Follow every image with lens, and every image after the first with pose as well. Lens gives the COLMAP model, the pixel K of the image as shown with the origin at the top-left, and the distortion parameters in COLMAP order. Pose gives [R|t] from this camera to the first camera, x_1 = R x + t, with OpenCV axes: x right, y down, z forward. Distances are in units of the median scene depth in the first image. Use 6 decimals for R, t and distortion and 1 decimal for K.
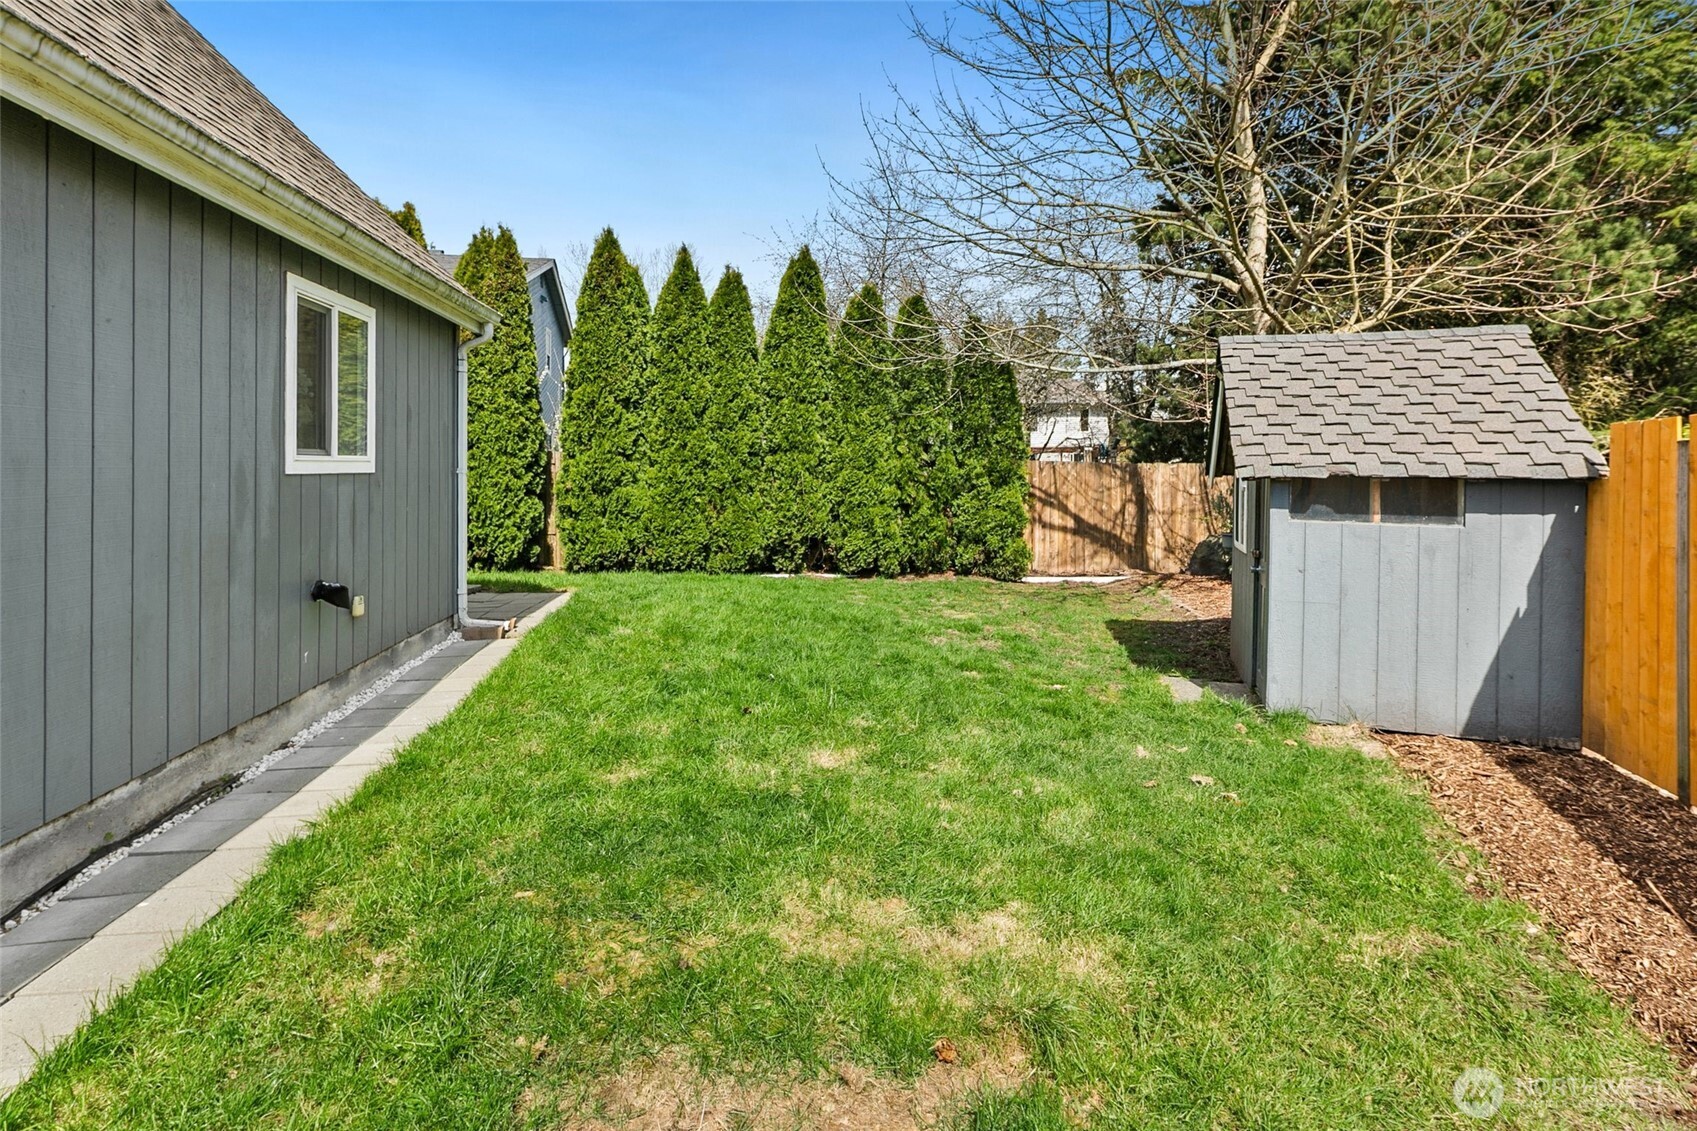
lens RADIAL K [[837.0, 0, 850.3], [0, 837.0, 478.0], [0, 0, 1]] dist [-0.001464, -0.000605]
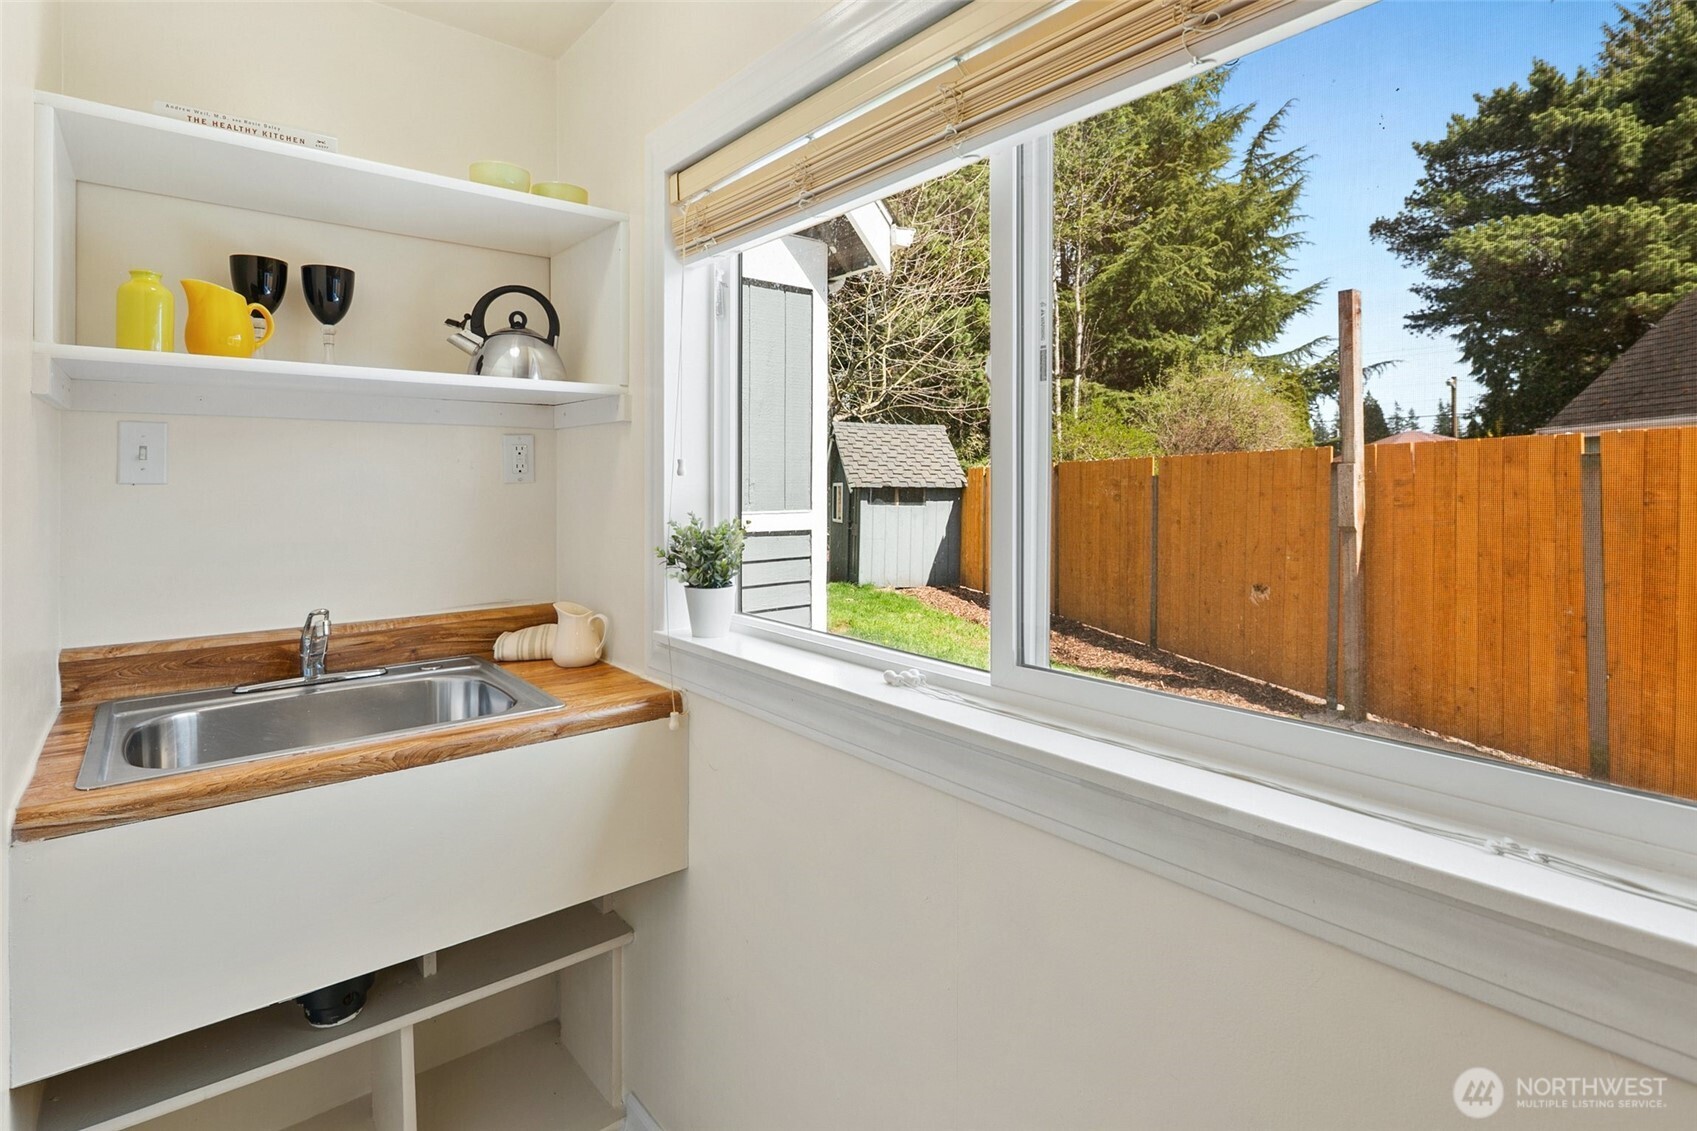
lens RADIAL K [[842.0, 0, 832.5], [0, 842.0, 508.2], [0, 0, 1]] dist [0.000797, -0.001924]
pose [[0.851573, -0.011780, 0.524104, -0.865906], [-0.000024, 0.999747, 0.022509, 0.004829], [-0.524236, -0.019181, 0.851357, -1.053949]]
